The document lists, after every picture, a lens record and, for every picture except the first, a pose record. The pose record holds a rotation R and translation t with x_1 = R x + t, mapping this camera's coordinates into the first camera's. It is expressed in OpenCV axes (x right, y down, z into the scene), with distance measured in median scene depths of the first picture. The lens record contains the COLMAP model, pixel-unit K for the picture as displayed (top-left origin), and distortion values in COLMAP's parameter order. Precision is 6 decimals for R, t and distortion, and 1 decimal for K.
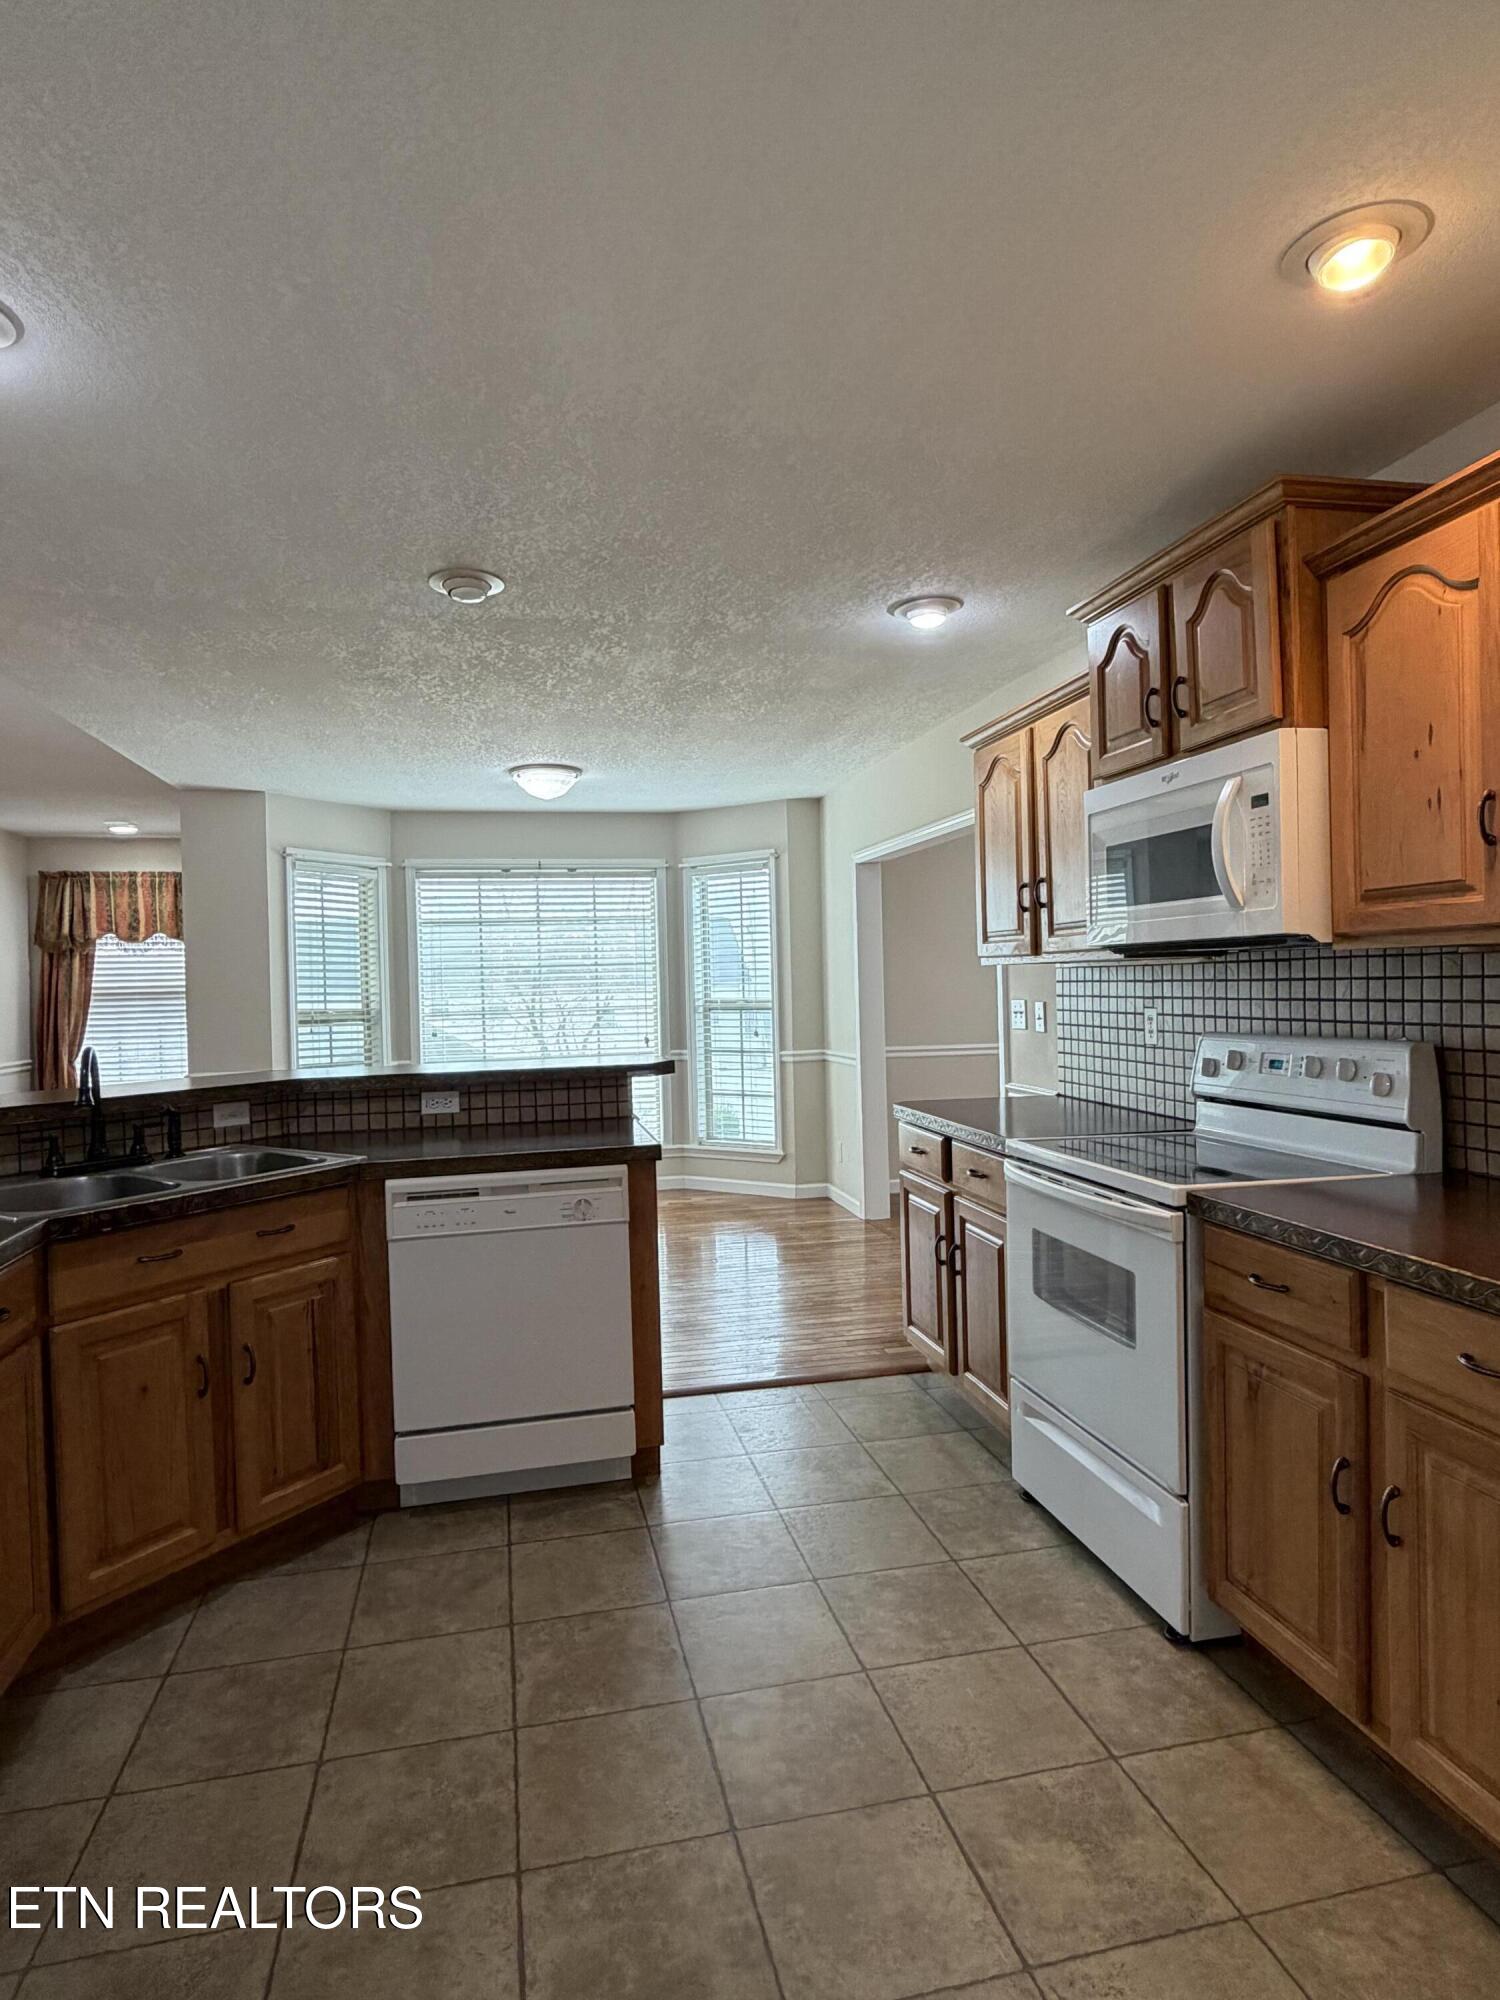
lens RADIAL K [[1124.0, 0, 751.1], [0, 1124.0, 998.3], [0, 0, 1]] dist [0.004180, -0.000518]
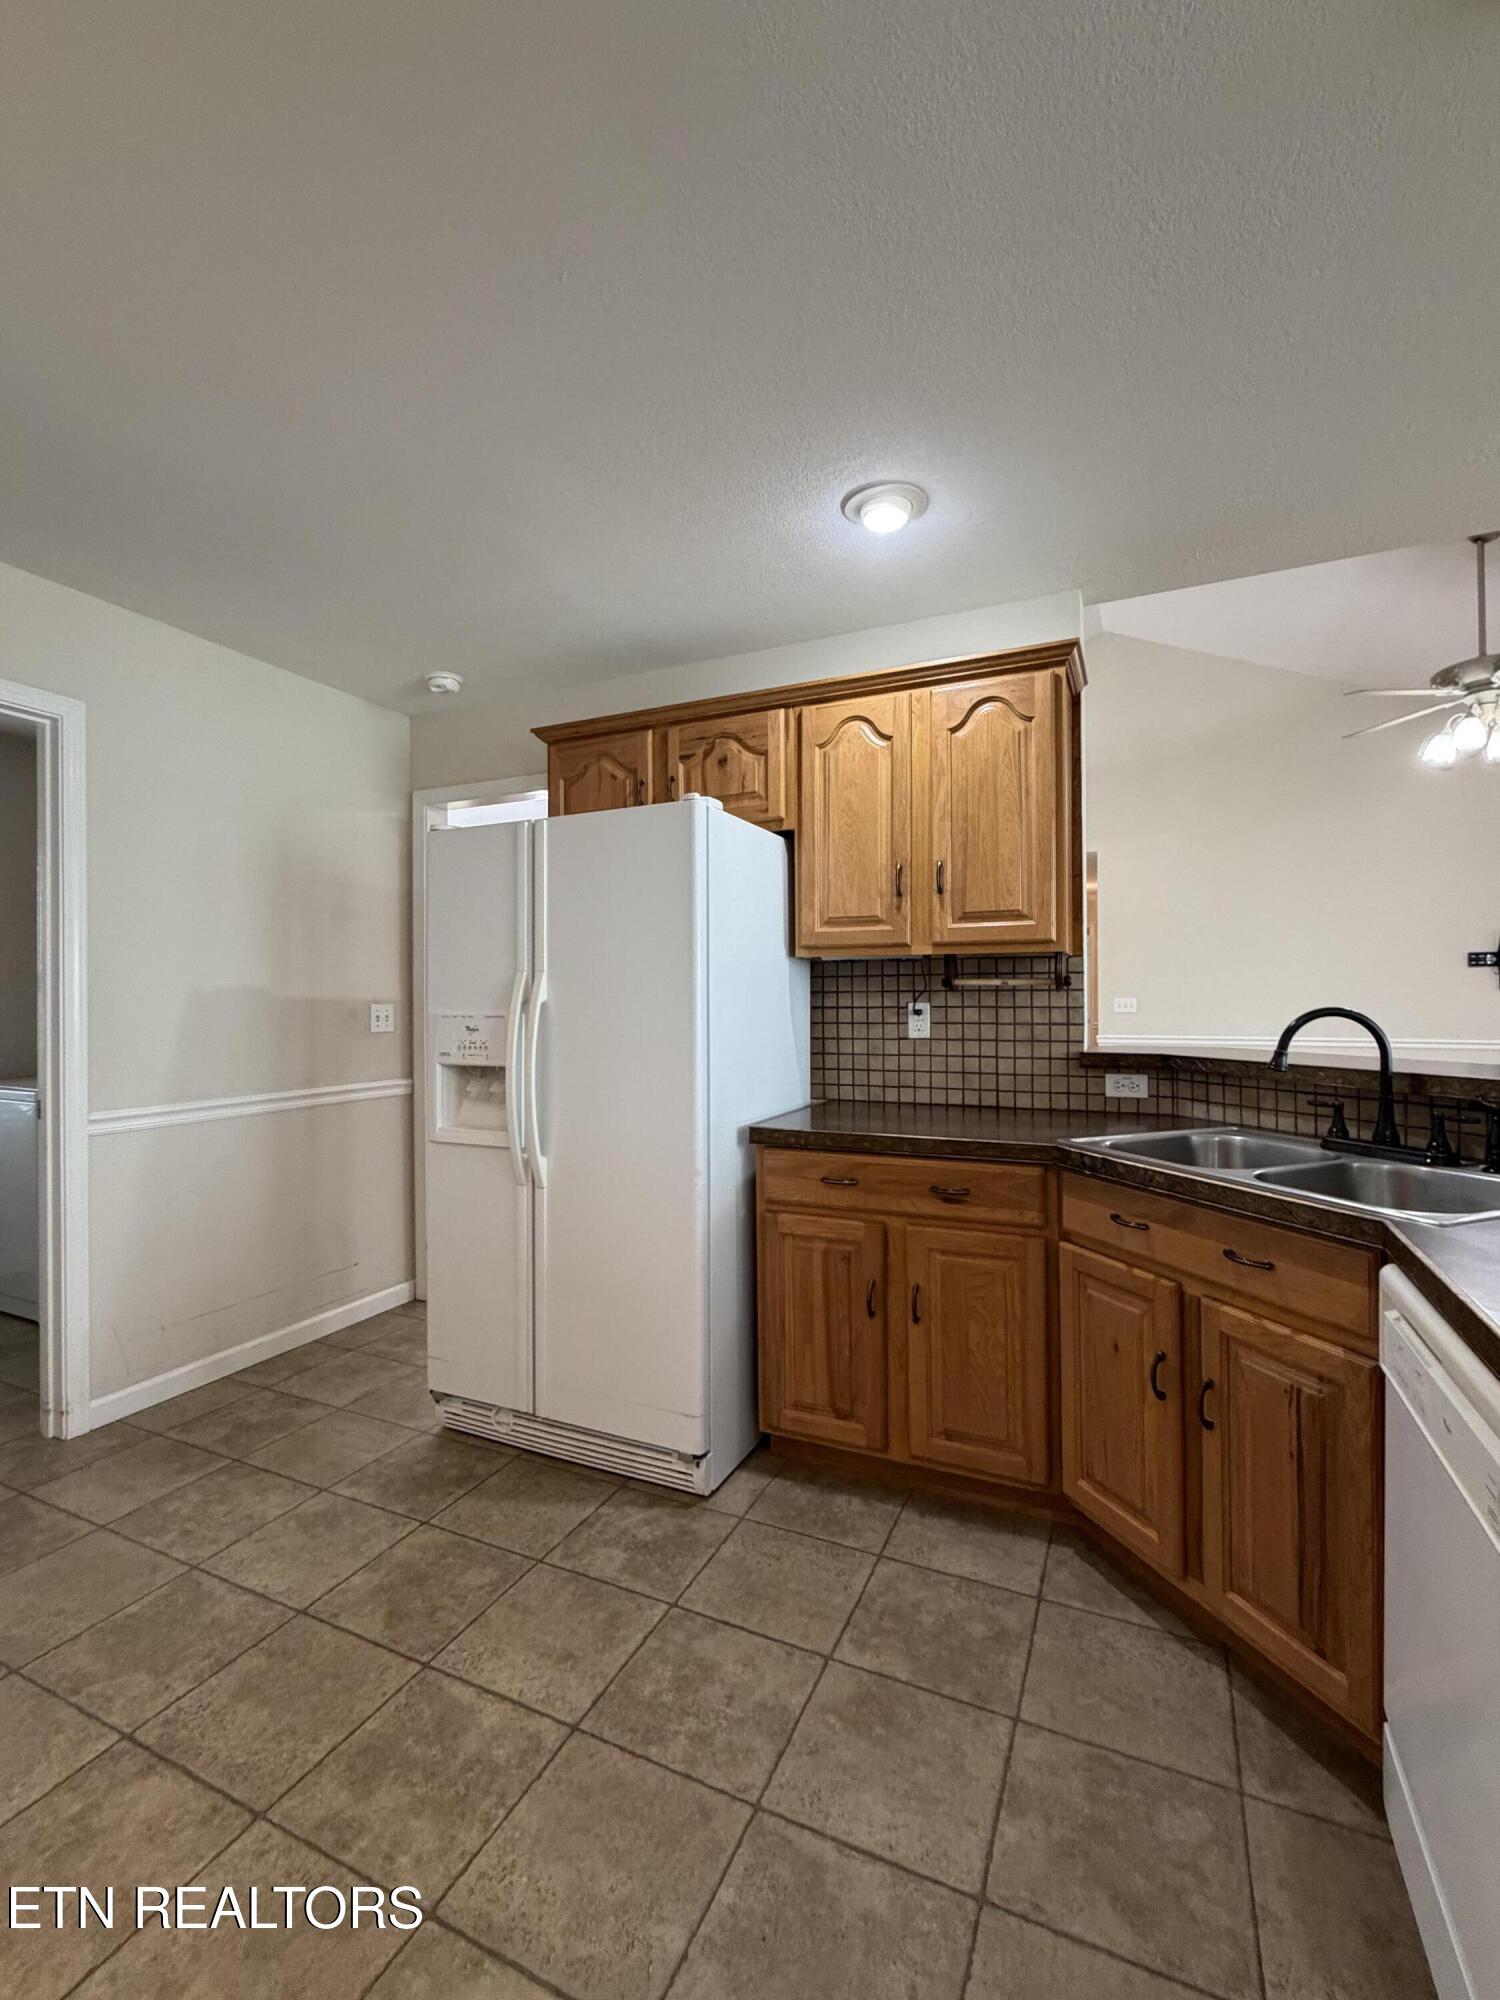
lens RADIAL K [[874.1, 0, 751.1], [0, 874.1, 998.3], [0, 0, 1]] dist [0.003529, -0.001937]
pose [[-0.611933, 0.026398, -0.790469, 0.212129], [0.008390, 0.999603, 0.026888, 0.012131], [0.790865, 0.009822, -0.611912, 0.980655]]
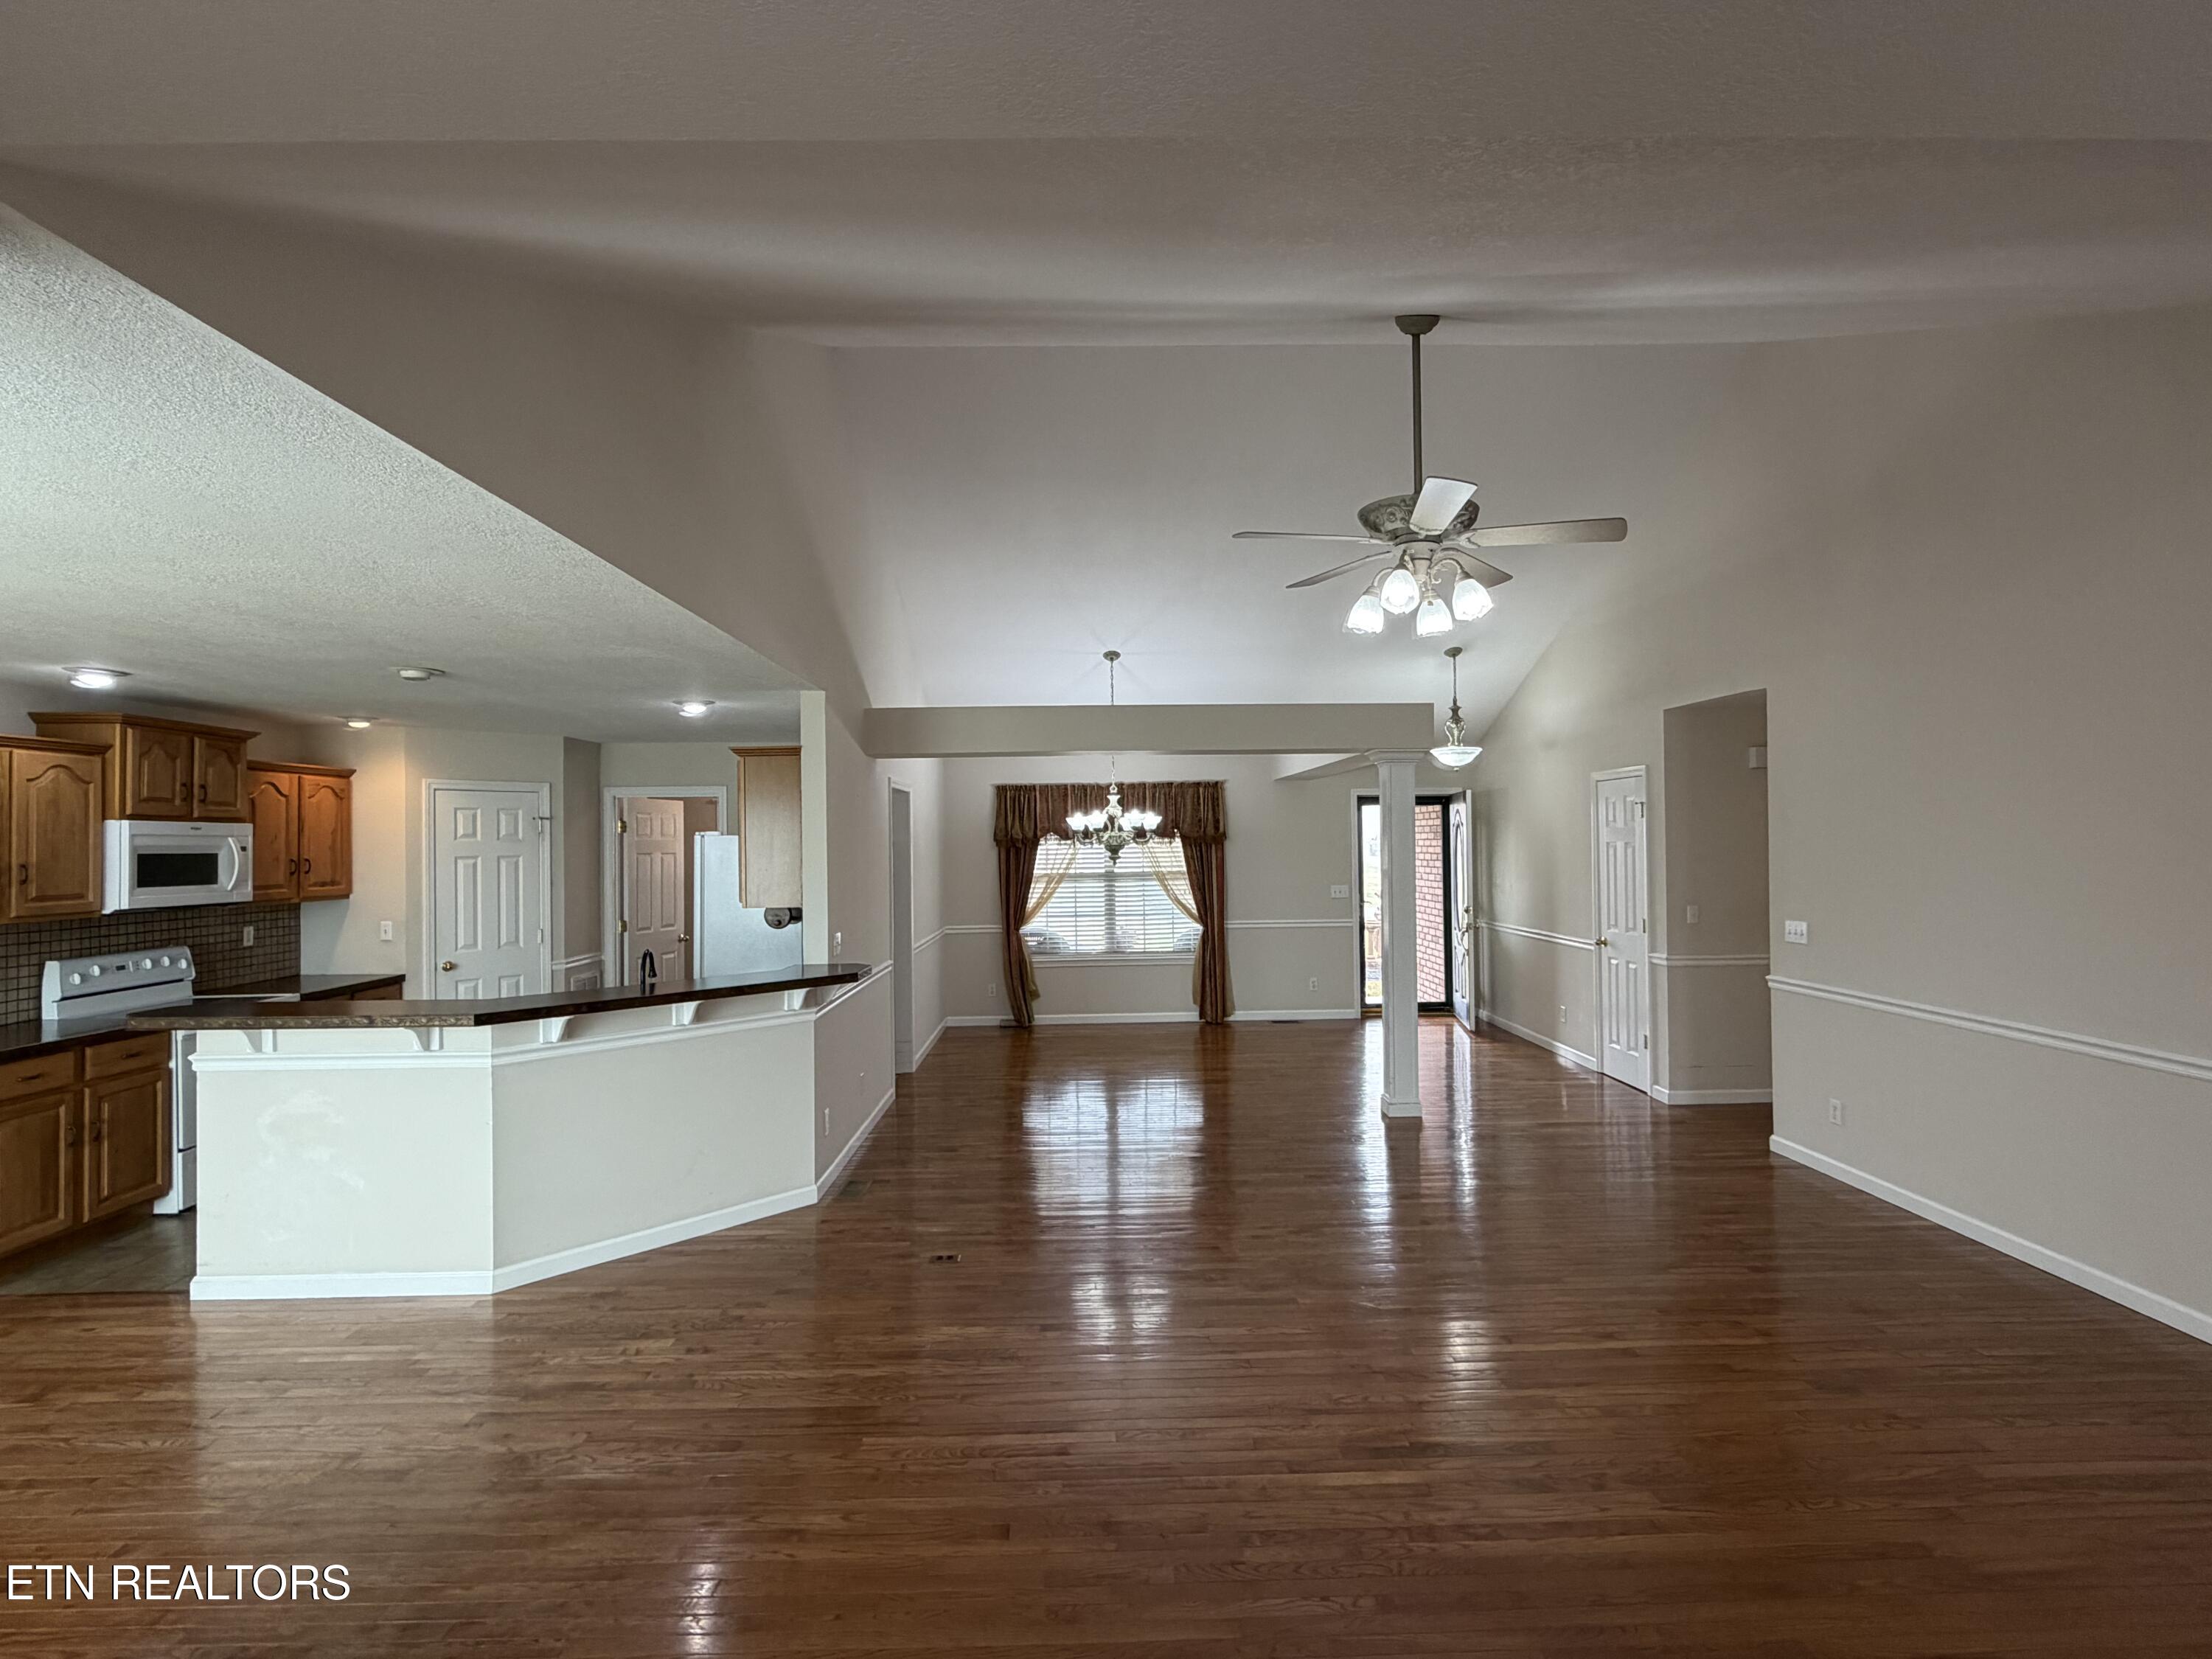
lens RADIAL K [[1071.7, 0, 1113.0], [0, 1071.7, 841.3], [0, 0, 1]] dist [-0.001476, 0.000000]
pose [[-0.979180, 0.034790, 0.199992, -1.562244], [0.036141, 0.999342, 0.003105, -0.101761], [-0.199752, 0.010268, -0.979793, 2.374755]]
